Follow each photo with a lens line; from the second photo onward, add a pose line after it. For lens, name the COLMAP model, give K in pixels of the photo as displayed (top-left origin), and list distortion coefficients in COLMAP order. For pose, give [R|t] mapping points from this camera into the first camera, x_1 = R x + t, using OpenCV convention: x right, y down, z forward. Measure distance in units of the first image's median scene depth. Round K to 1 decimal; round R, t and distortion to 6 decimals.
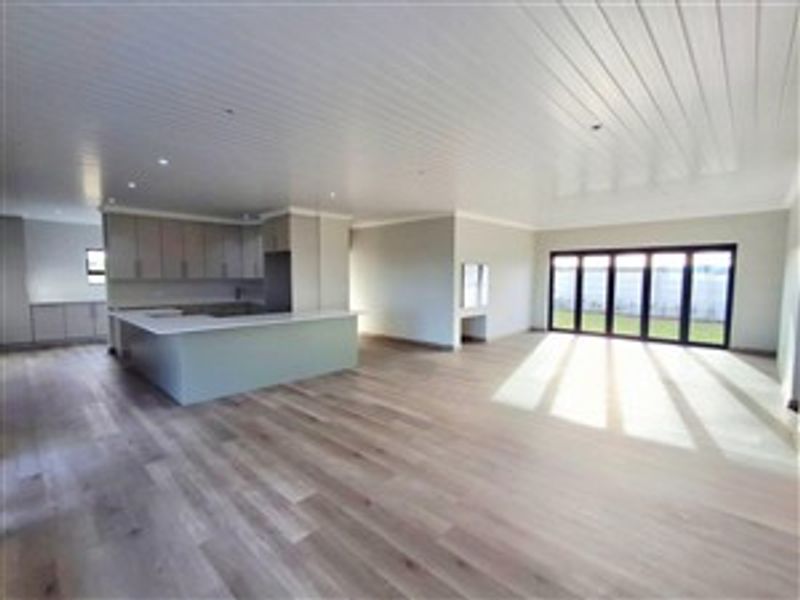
lens RADIAL K [[366.4, 0, 399.1], [0, 366.4, 302.7], [0, 0, 1]] dist [-0.005733, -0.000580]
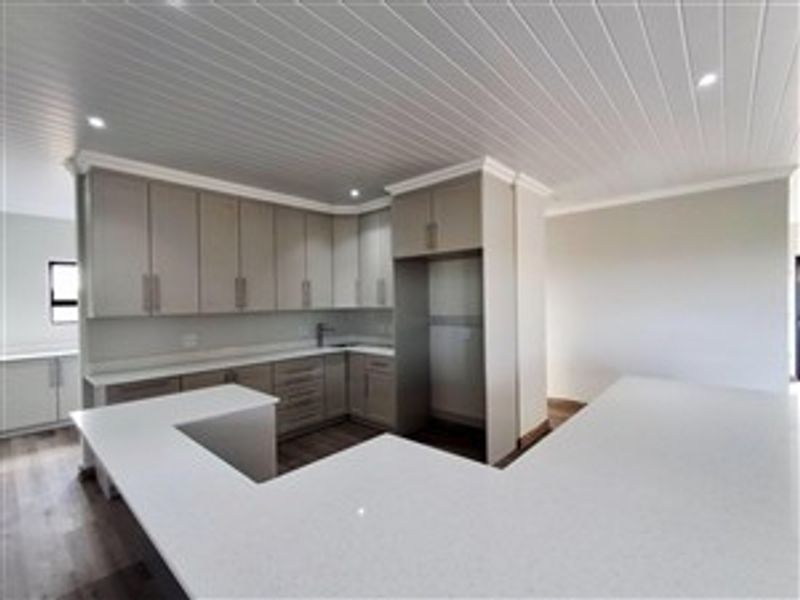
lens RADIAL K [[366.4, 0, 400.8], [0, 366.4, 301.4], [0, 0, 1]] dist [-0.005733, -0.000580]
pose [[0.999061, -0.021187, 0.037779, -0.355711], [0.023698, 0.997451, -0.067307, -0.037812], [-0.036257, 0.068139, 0.997017, 0.452825]]
